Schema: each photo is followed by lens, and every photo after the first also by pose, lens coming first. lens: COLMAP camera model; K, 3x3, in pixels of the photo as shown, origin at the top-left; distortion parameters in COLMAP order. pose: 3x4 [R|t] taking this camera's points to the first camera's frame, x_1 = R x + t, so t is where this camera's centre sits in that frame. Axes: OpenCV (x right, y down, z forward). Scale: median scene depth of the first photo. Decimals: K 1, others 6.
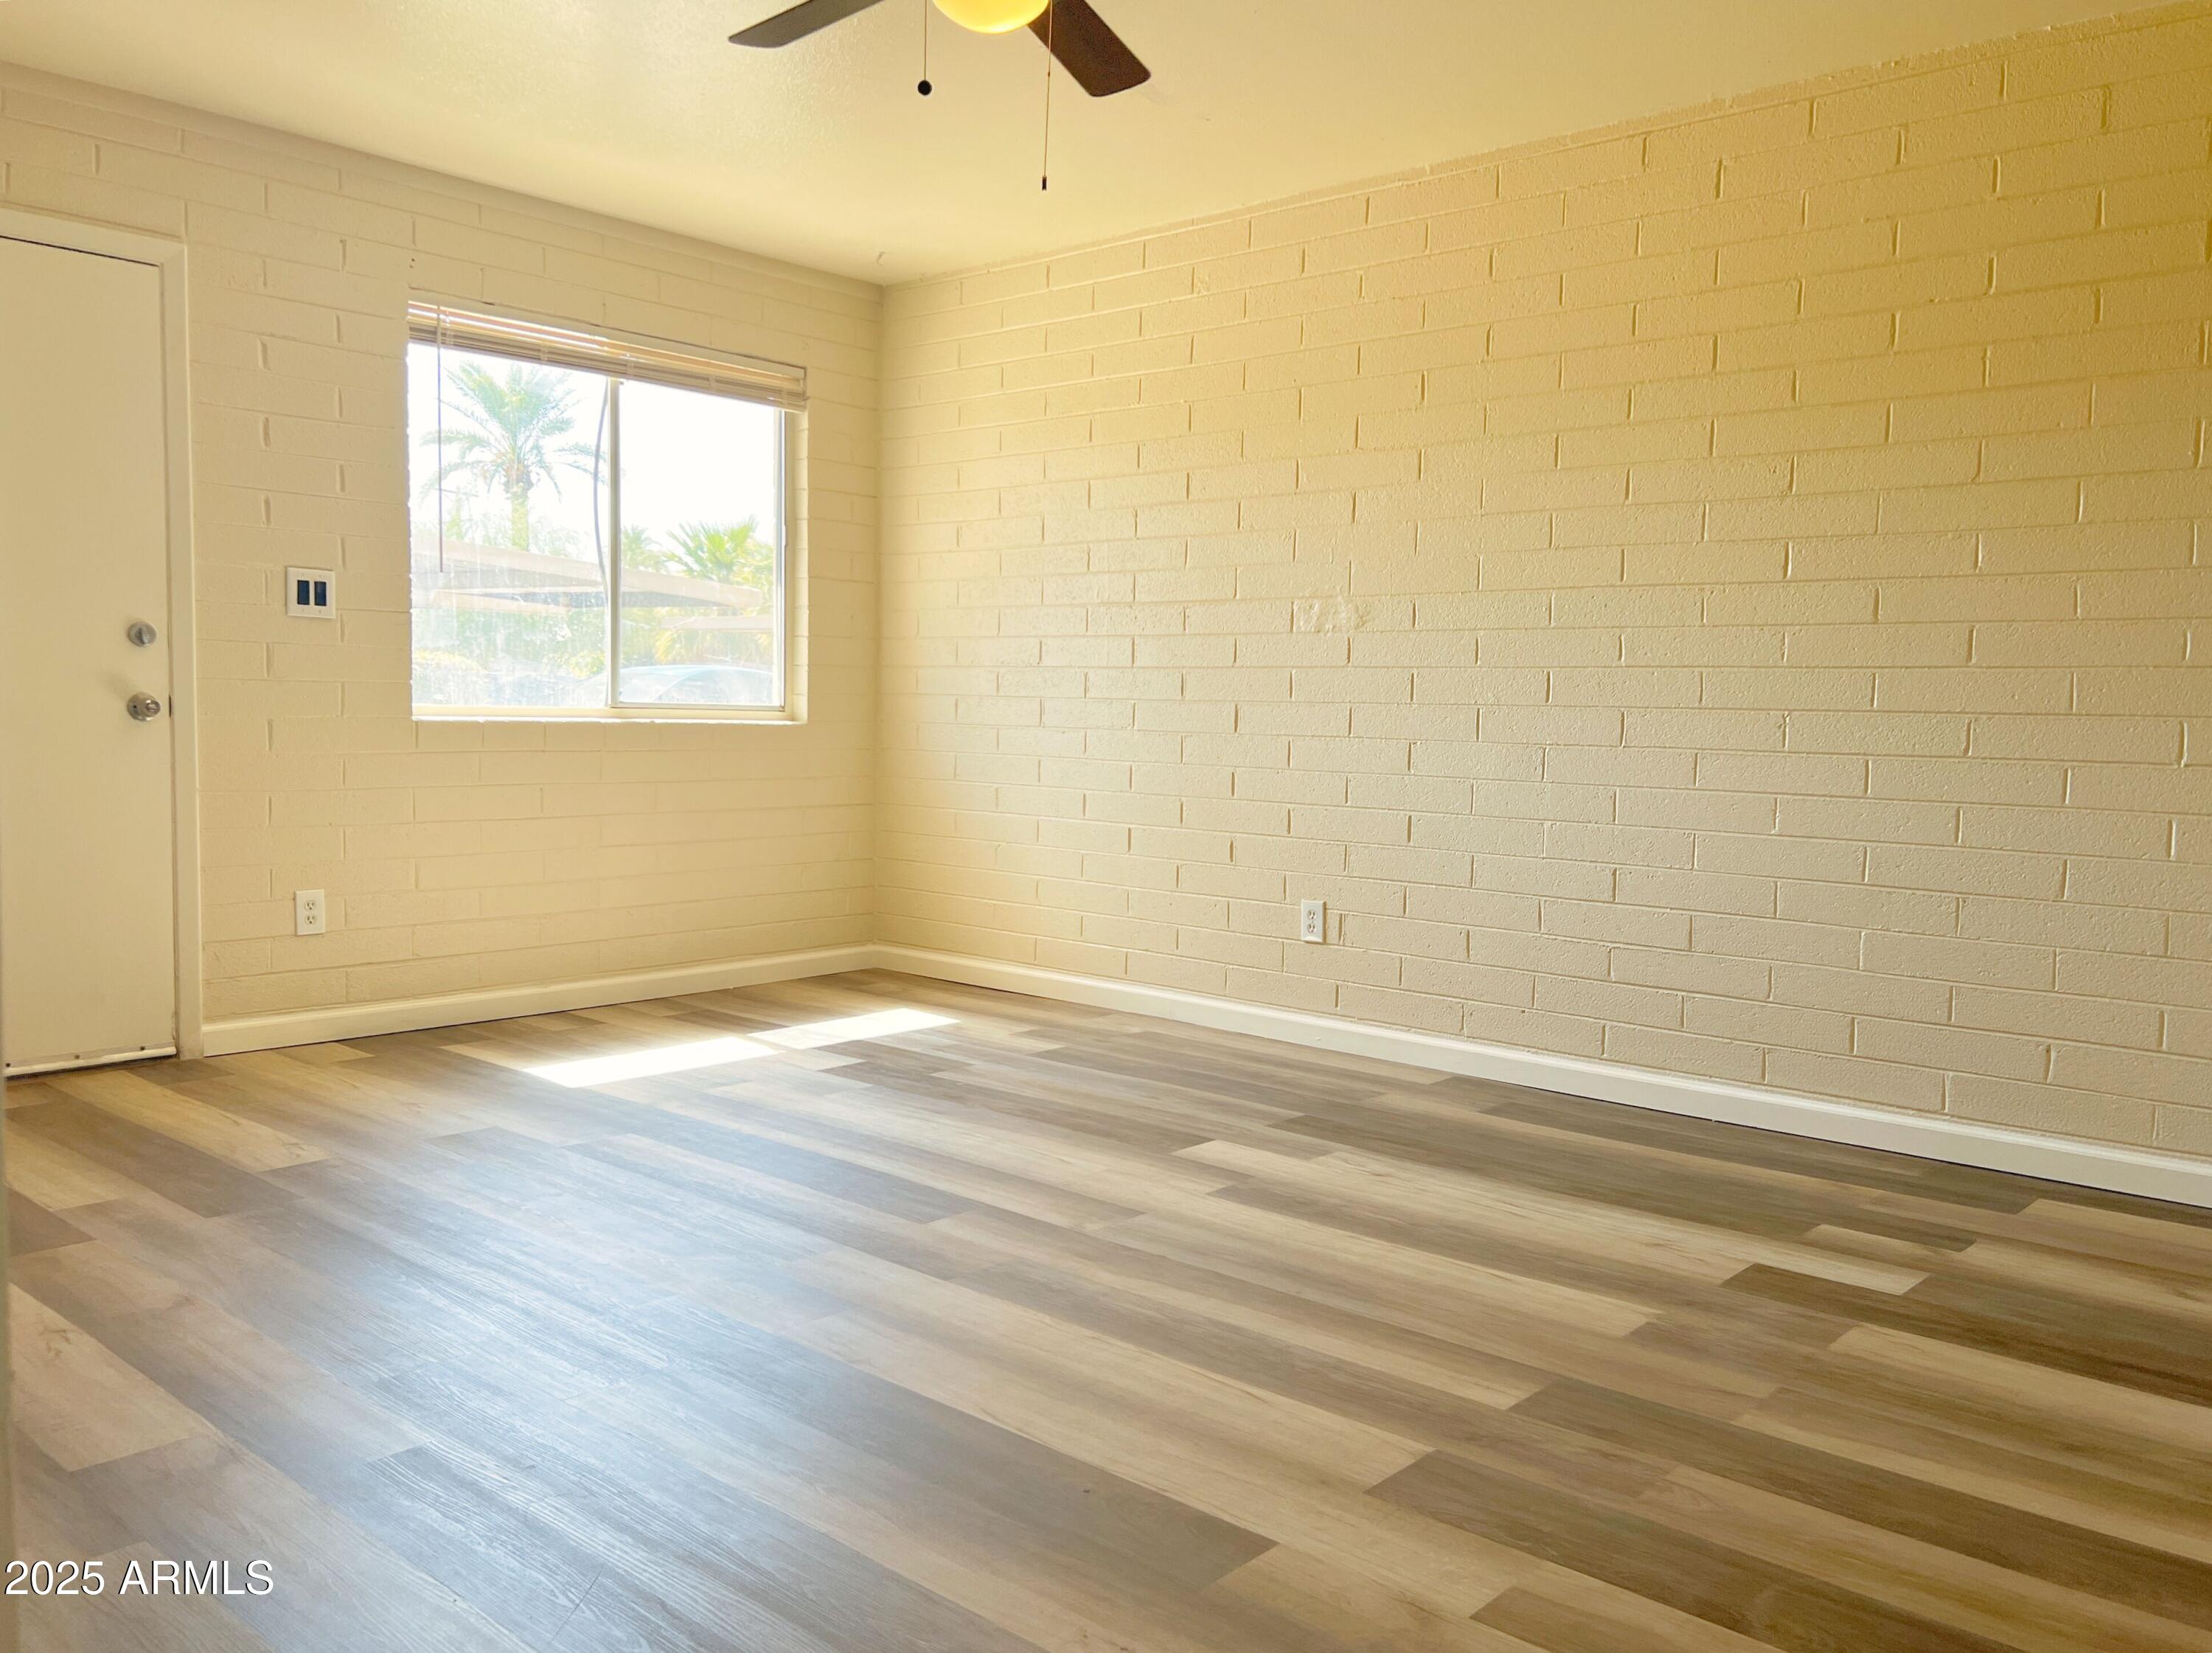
lens RADIAL K [[1751.6, 0, 1102.5], [0, 1751.6, 829.8], [0, 0, 1]] dist [0.049094, -0.035773]
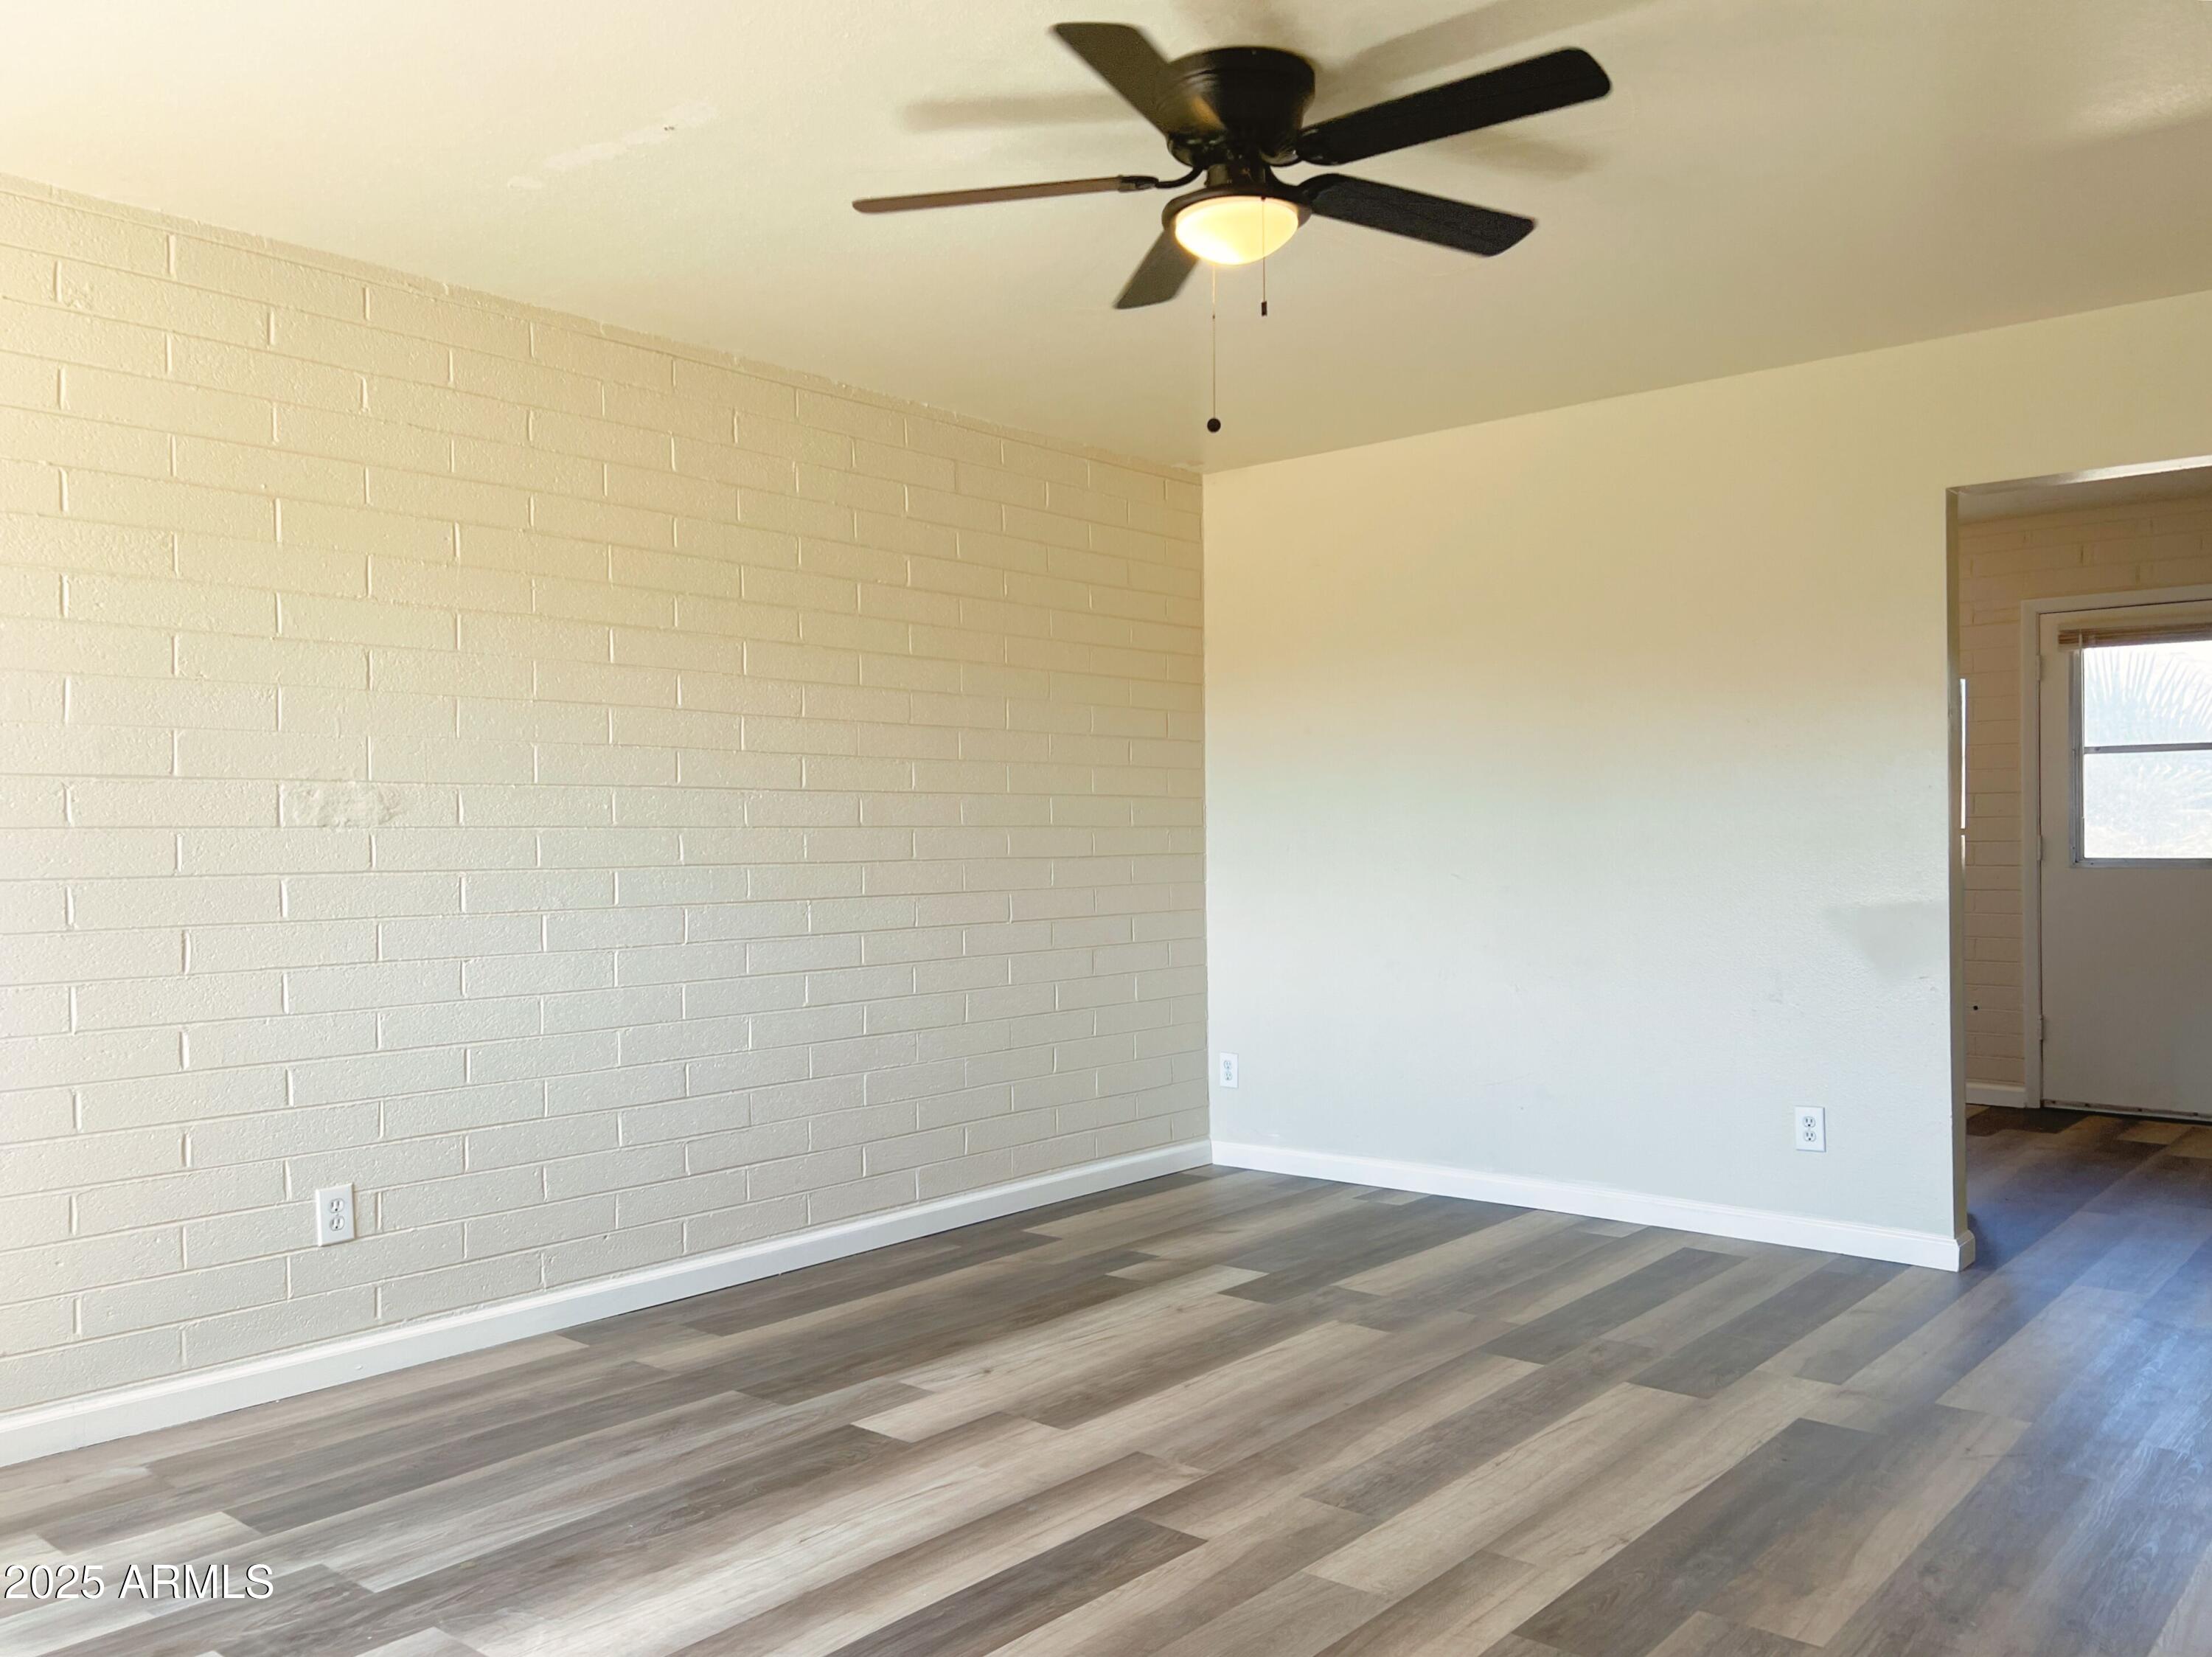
lens RADIAL K [[1751.8, 0, 1106.4], [0, 1751.8, 837.6], [0, 0, 1]] dist [0.049094, -0.035773]
pose [[-0.037449, -0.021938, 0.999058, -1.002215], [0.078162, 0.996632, 0.024814, -0.156946], [-0.996237, 0.079017, -0.035608, 1.080981]]
